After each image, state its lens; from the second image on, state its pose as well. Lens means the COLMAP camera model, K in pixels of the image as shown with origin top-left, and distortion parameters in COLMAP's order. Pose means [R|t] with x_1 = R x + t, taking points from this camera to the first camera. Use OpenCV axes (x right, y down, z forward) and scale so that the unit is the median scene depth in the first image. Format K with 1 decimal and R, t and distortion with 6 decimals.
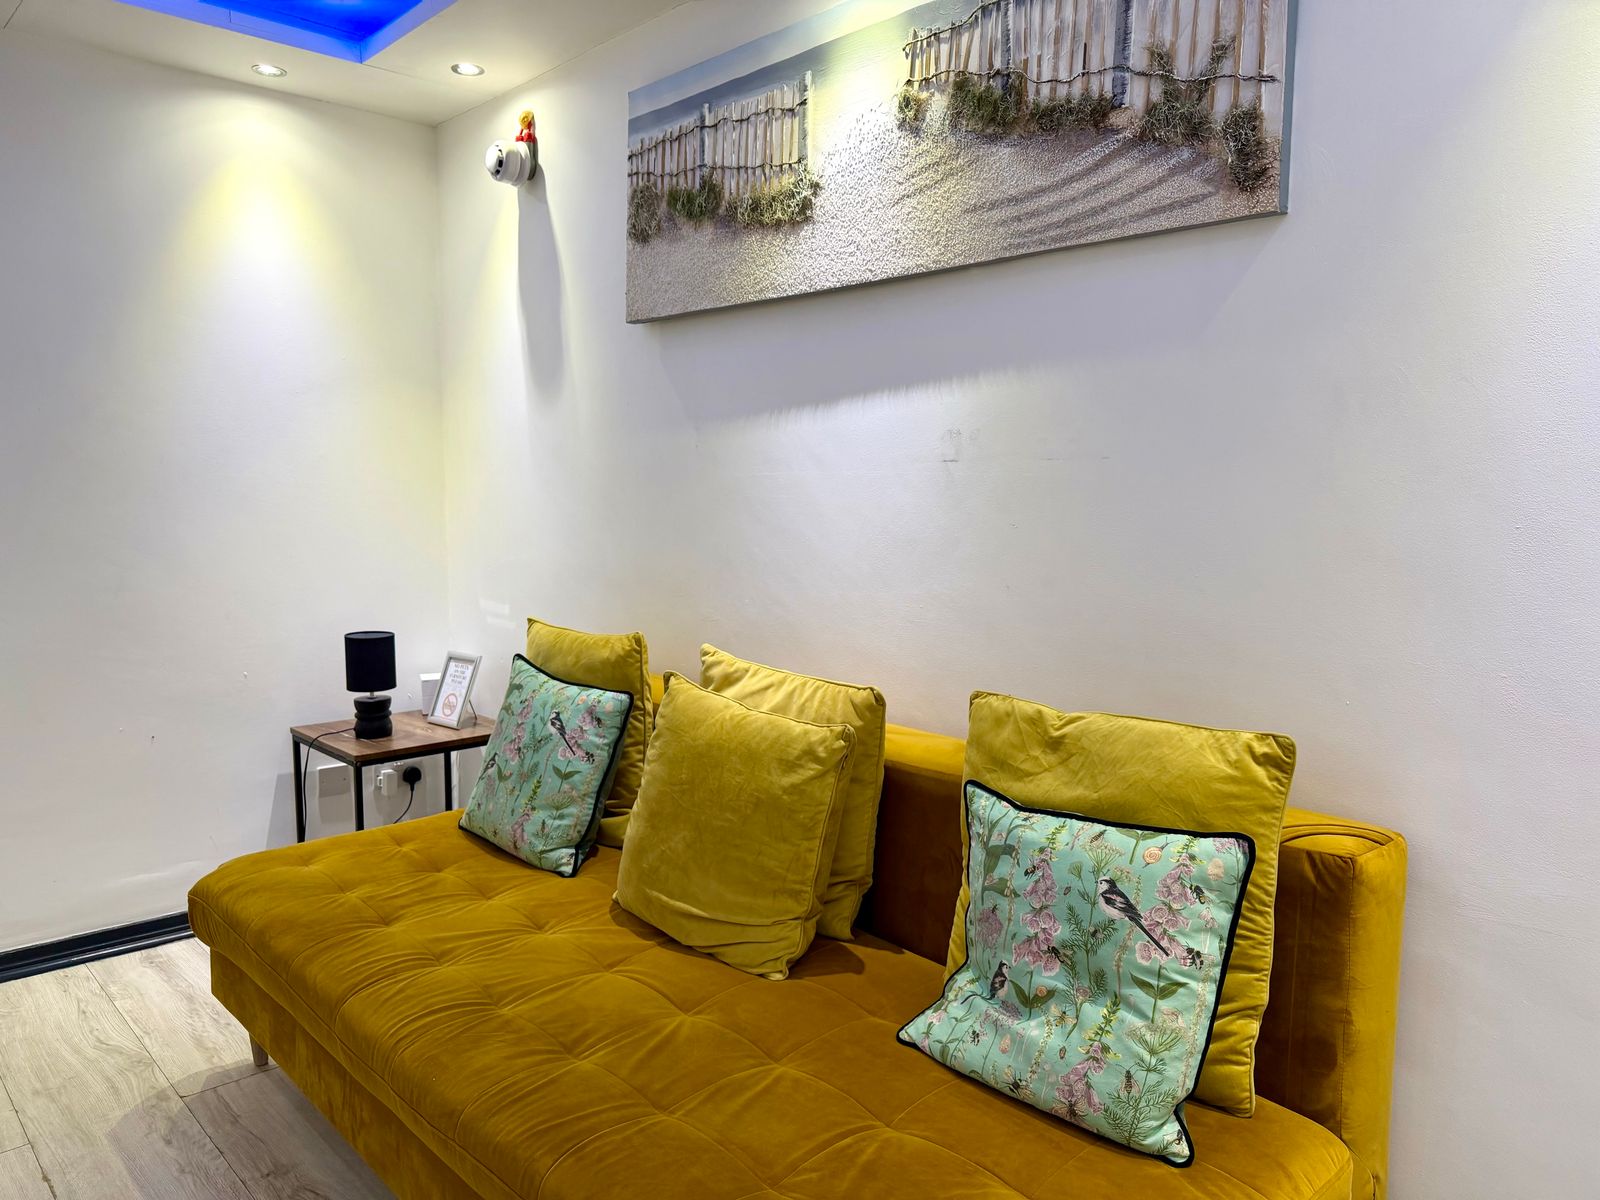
lens RADIAL K [[1119.8, 0, 775.5], [0, 1119.8, 601.9], [0, 0, 1]] dist [0.193242, -0.410946]
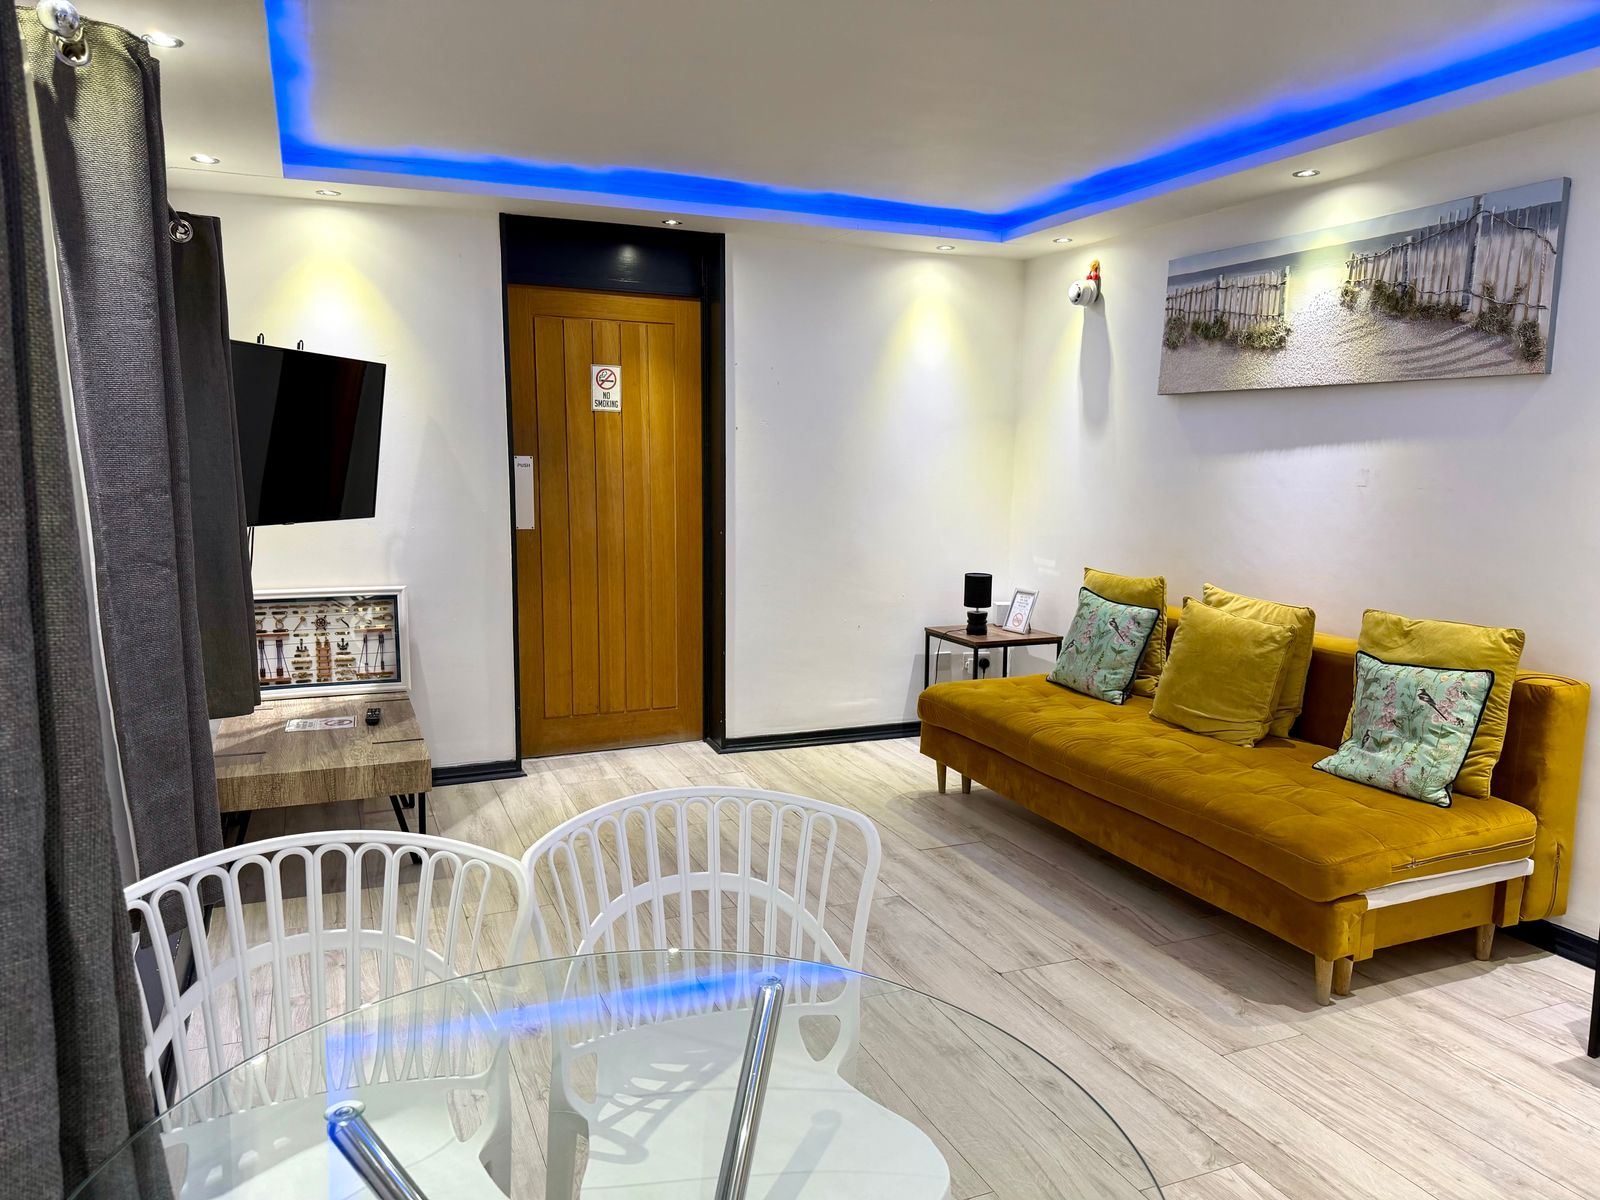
lens RADIAL K [[1097.0, 0, 809.8], [0, 1097.0, 600.9], [0, 0, 1]] dist [0.050425, -0.069123]
pose [[0.945230, 0.051577, -0.322305, -0.108091], [-0.042237, 0.998462, 0.035910, 0.034042], [0.323662, -0.020330, 0.945954, -1.035315]]
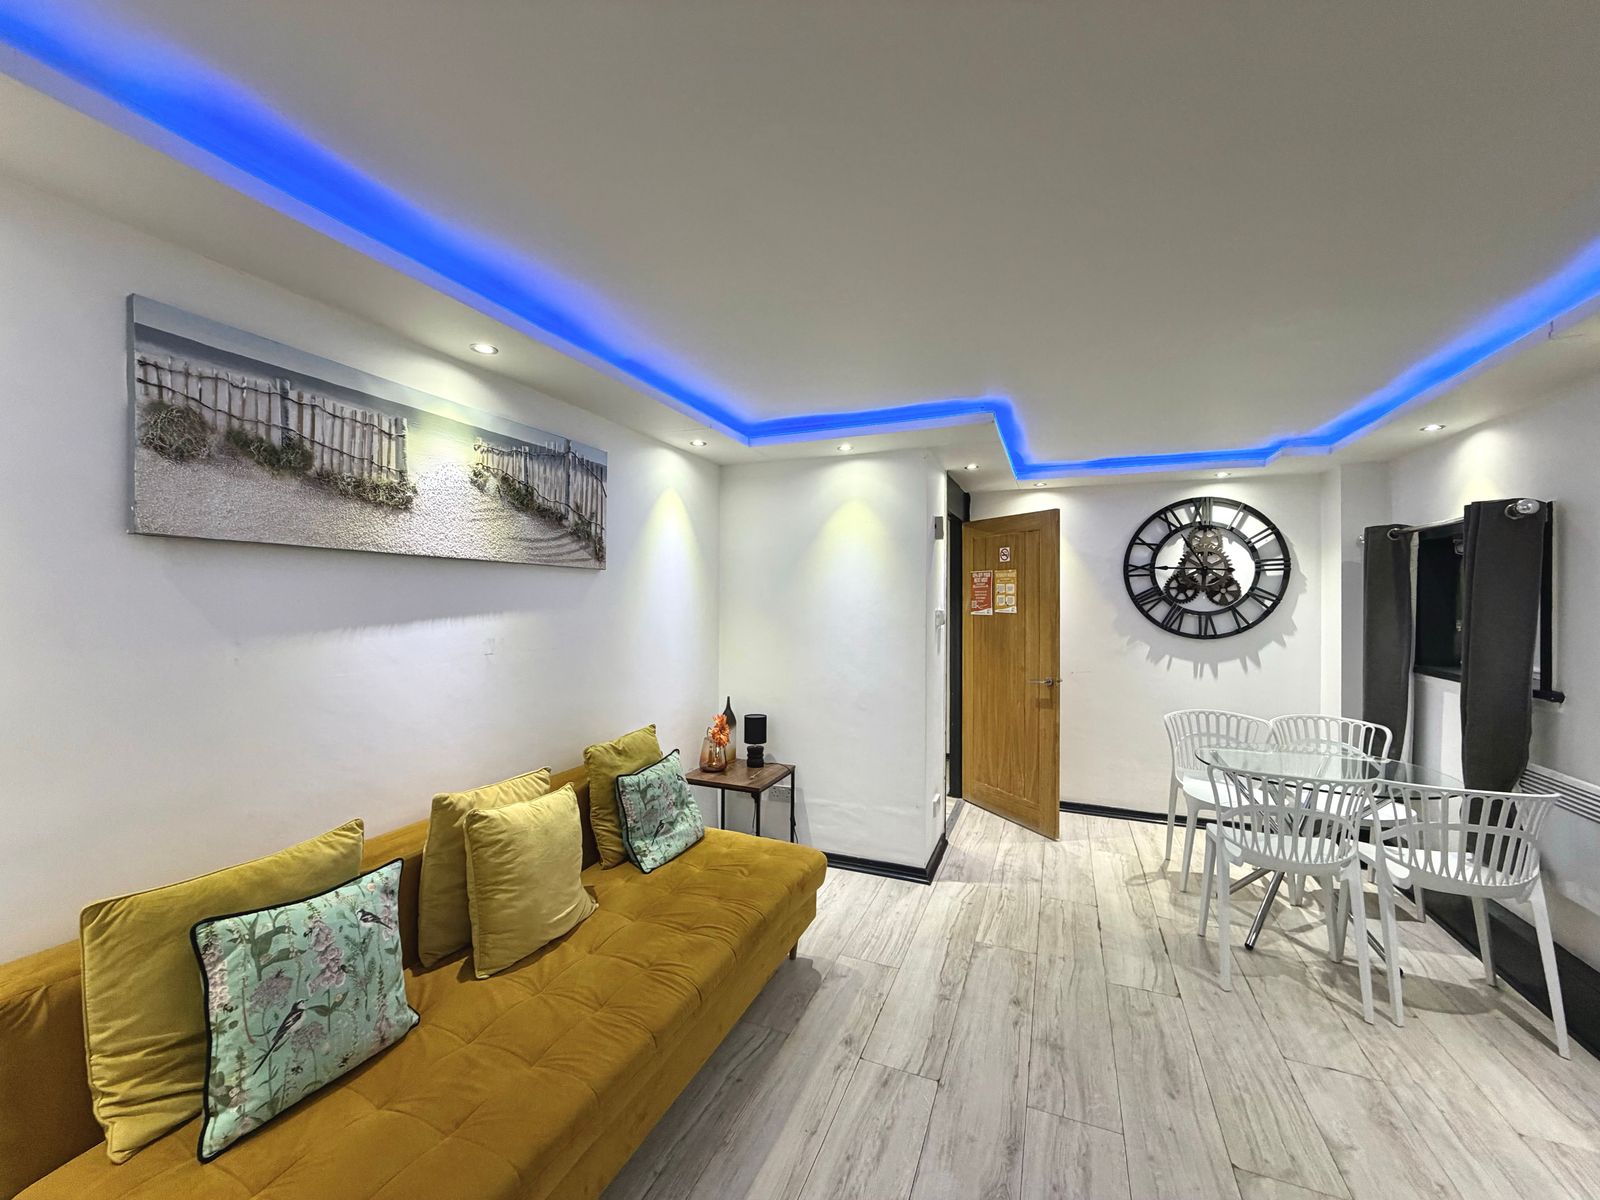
lens RADIAL K [[636.9, 0, 789.7], [0, 636.9, 602.5], [0, 0, 1]] dist [0.002251, 0.000230]
pose [[-0.414485, -0.010171, 0.909999, -1.150819], [0.085670, 0.995061, 0.050142, -0.242945], [-0.906015, 0.098743, -0.411567, 1.049102]]
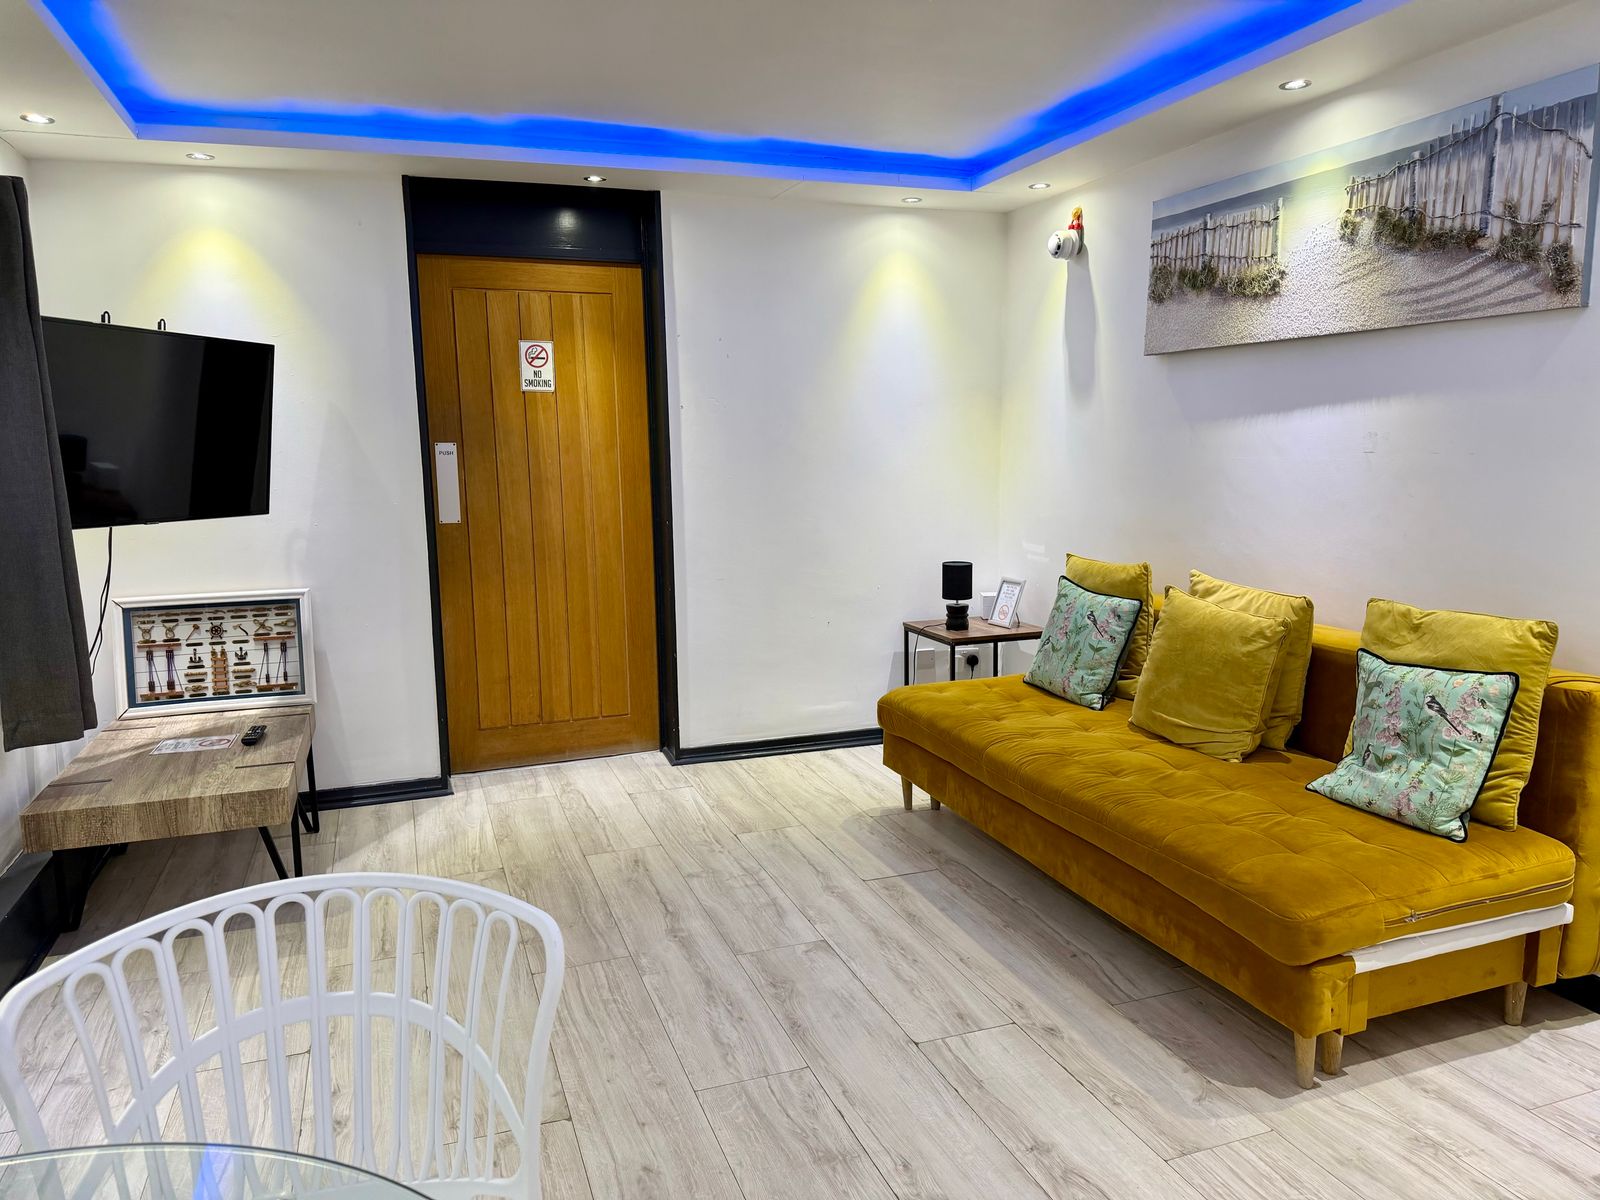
lens RADIAL K [[1104.3, 0, 814.1], [0, 1104.3, 594.6], [0, 0, 1]] dist [0.039902, -0.049183]
pose [[0.928822, 0.036504, -0.368723, 0.019905], [-0.022512, 0.998856, 0.042178, 0.022378], [0.369841, -0.030875, 0.928582, -0.735655]]
